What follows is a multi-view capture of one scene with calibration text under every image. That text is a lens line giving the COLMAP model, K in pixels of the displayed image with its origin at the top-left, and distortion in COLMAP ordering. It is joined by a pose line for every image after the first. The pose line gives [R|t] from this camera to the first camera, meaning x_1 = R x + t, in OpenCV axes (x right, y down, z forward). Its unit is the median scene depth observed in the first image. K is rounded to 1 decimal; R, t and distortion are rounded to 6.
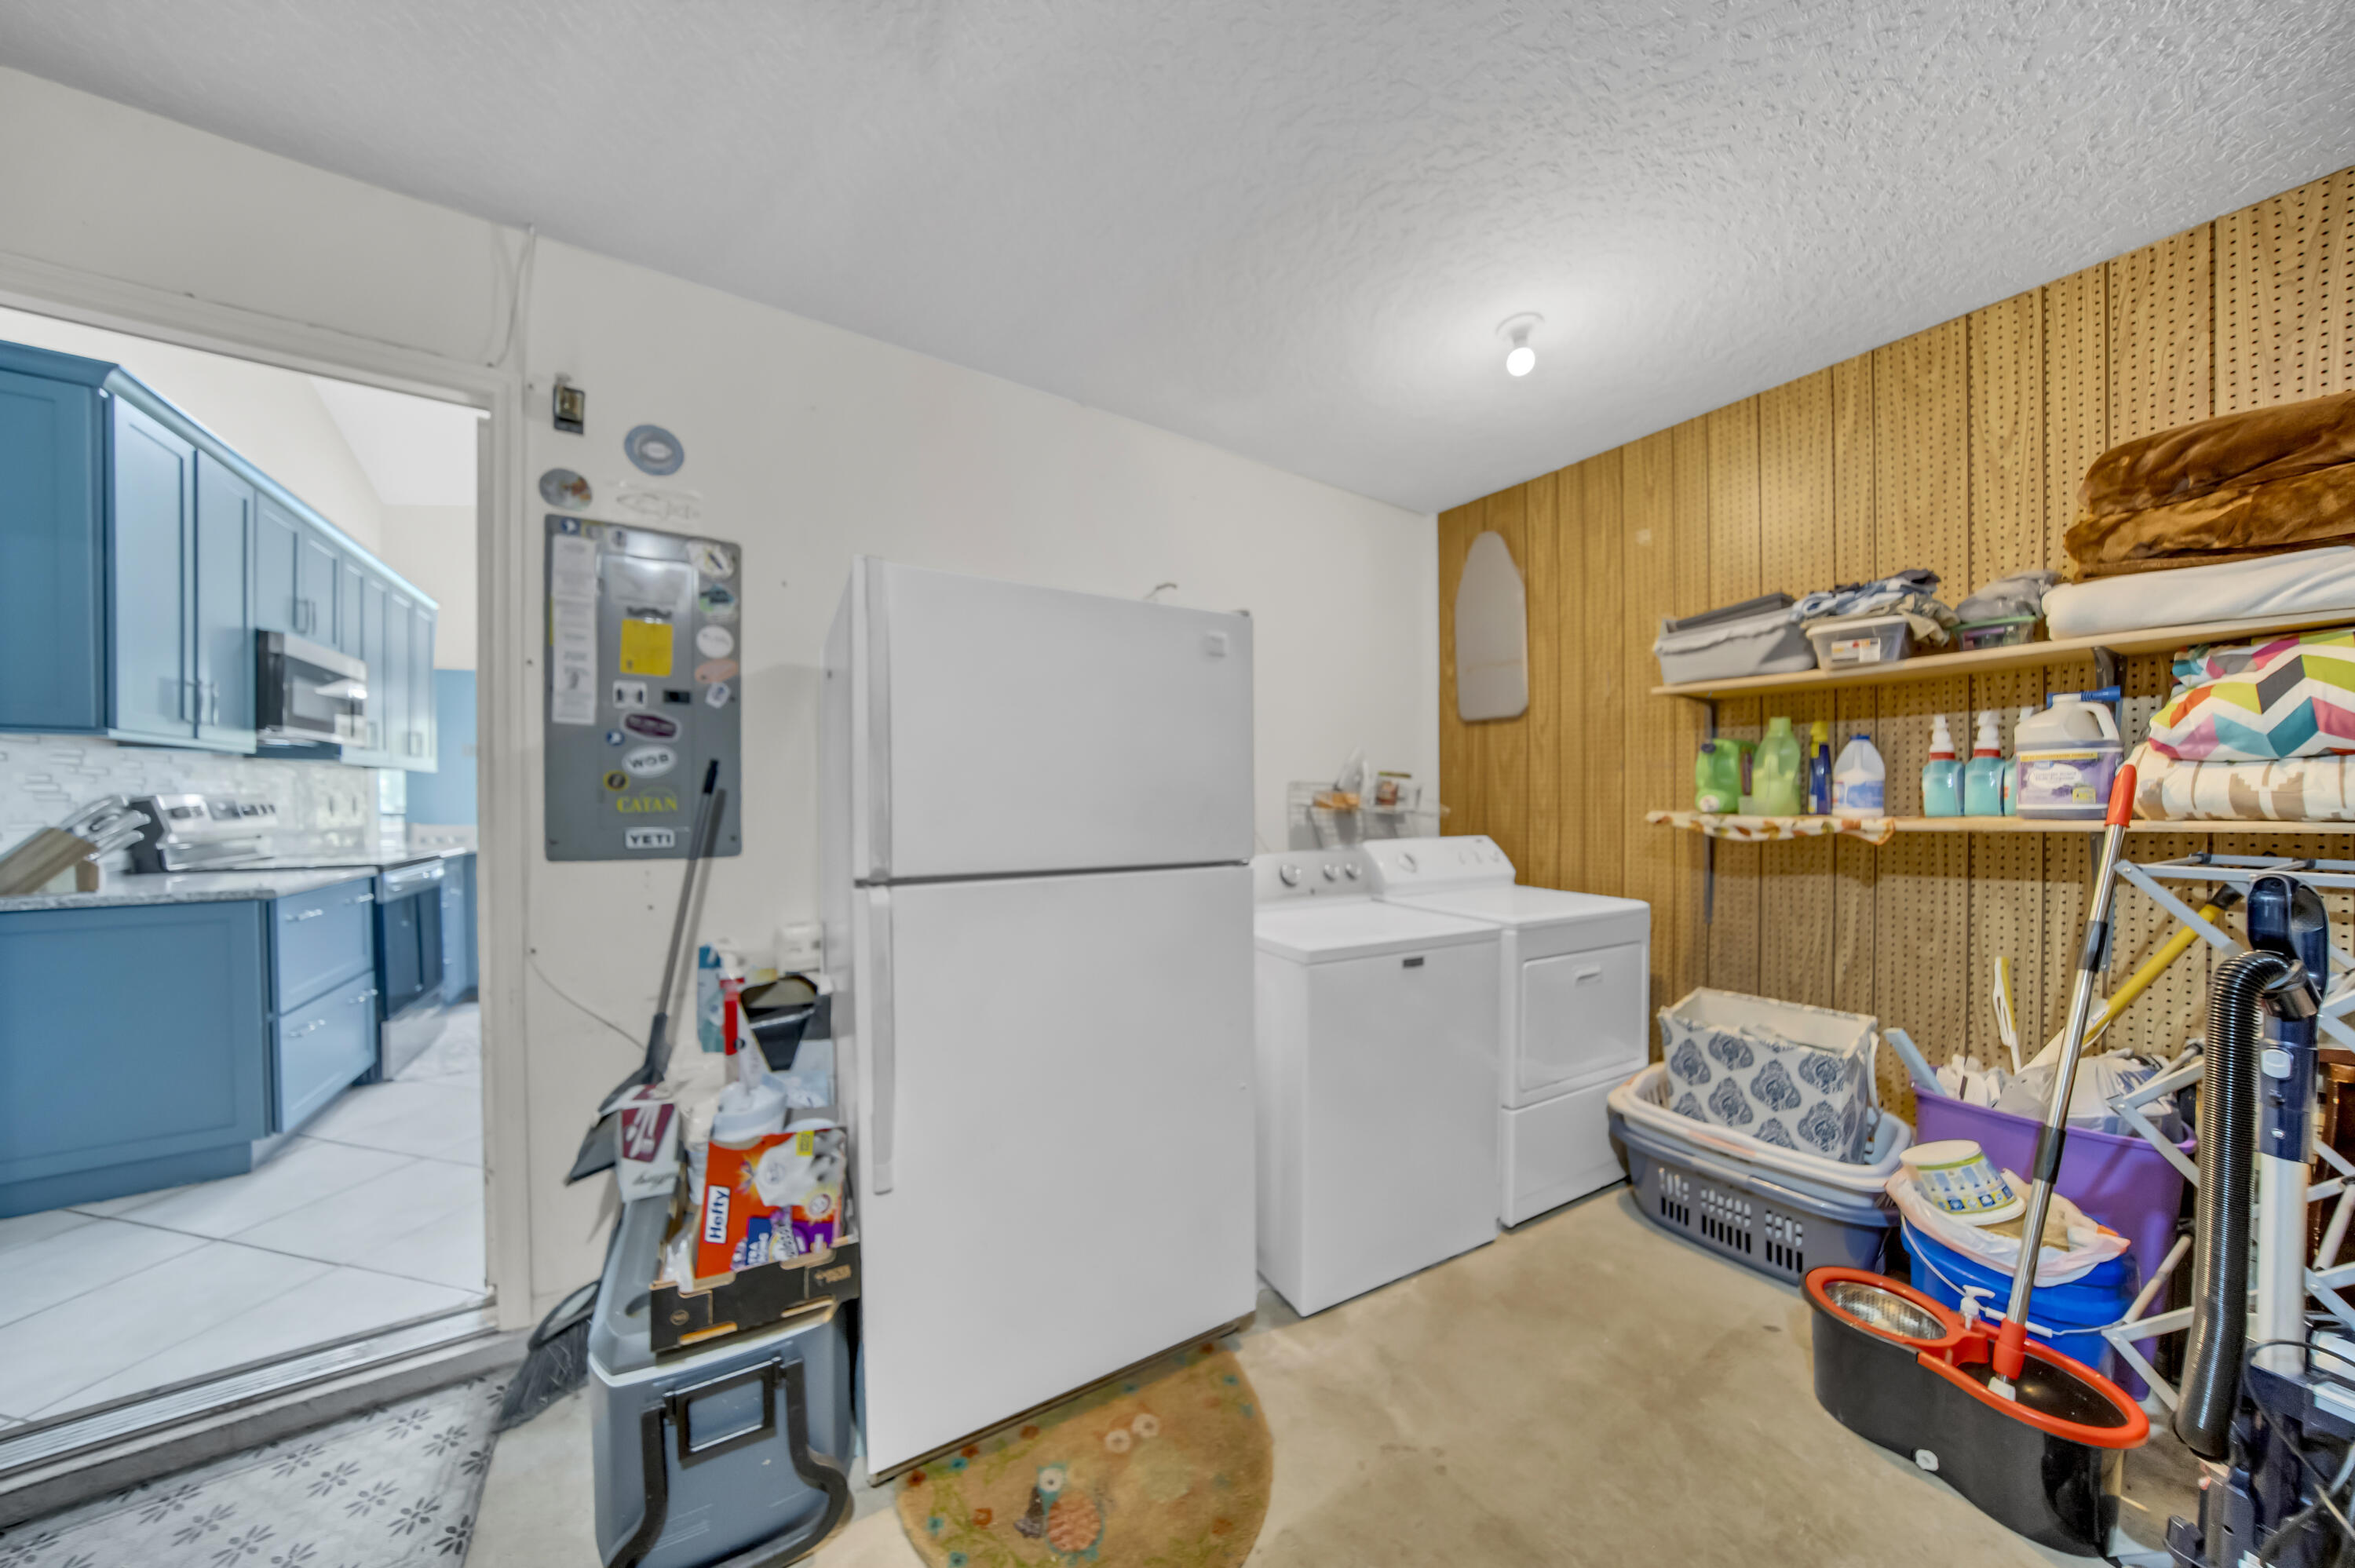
lens RADIAL K [[721.9, 0, 1176.5], [0, 721.9, 799.2], [0, 0, 1]] dist [-0.027467, 0.005625]
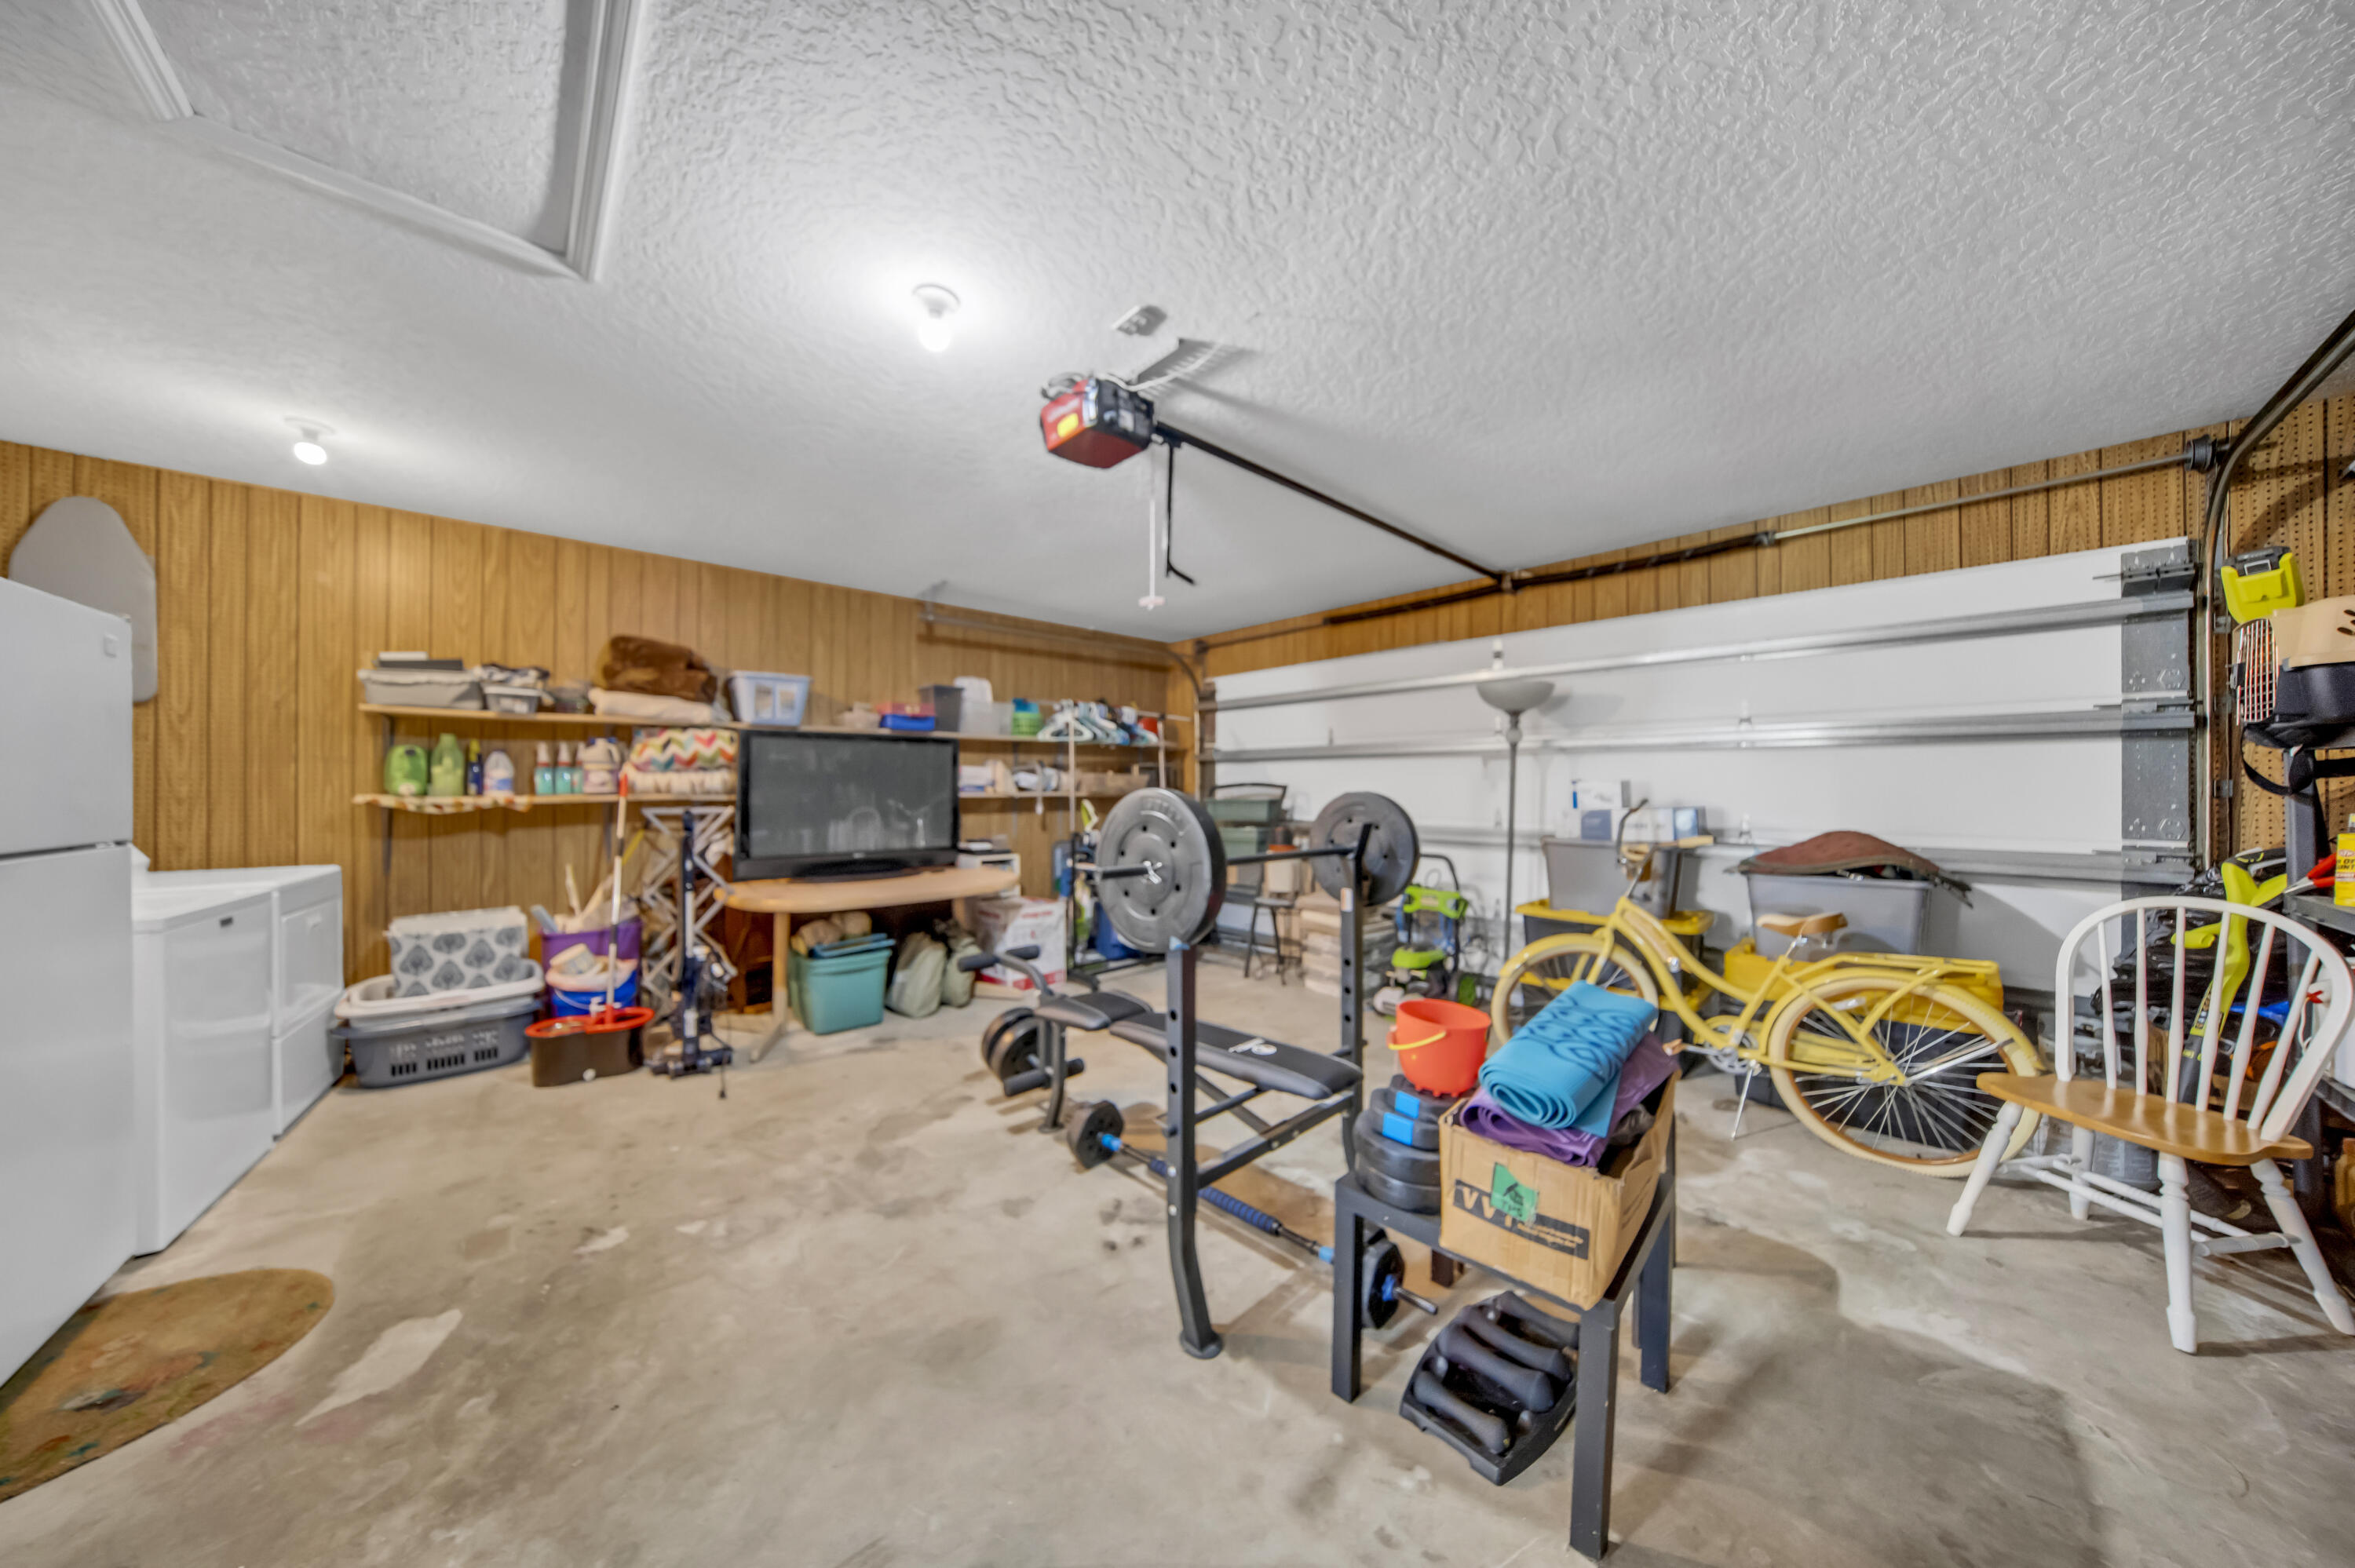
lens RADIAL K [[721.9, 0, 1176.5], [0, 721.9, 799.2], [0, 0, 1]] dist [-0.027467, 0.005625]
pose [[-0.169712, -0.014021, 0.985394, -1.054039], [0.000996, 0.999896, 0.014399, 0.007627], [-0.985493, 0.003425, -0.169680, -0.350472]]
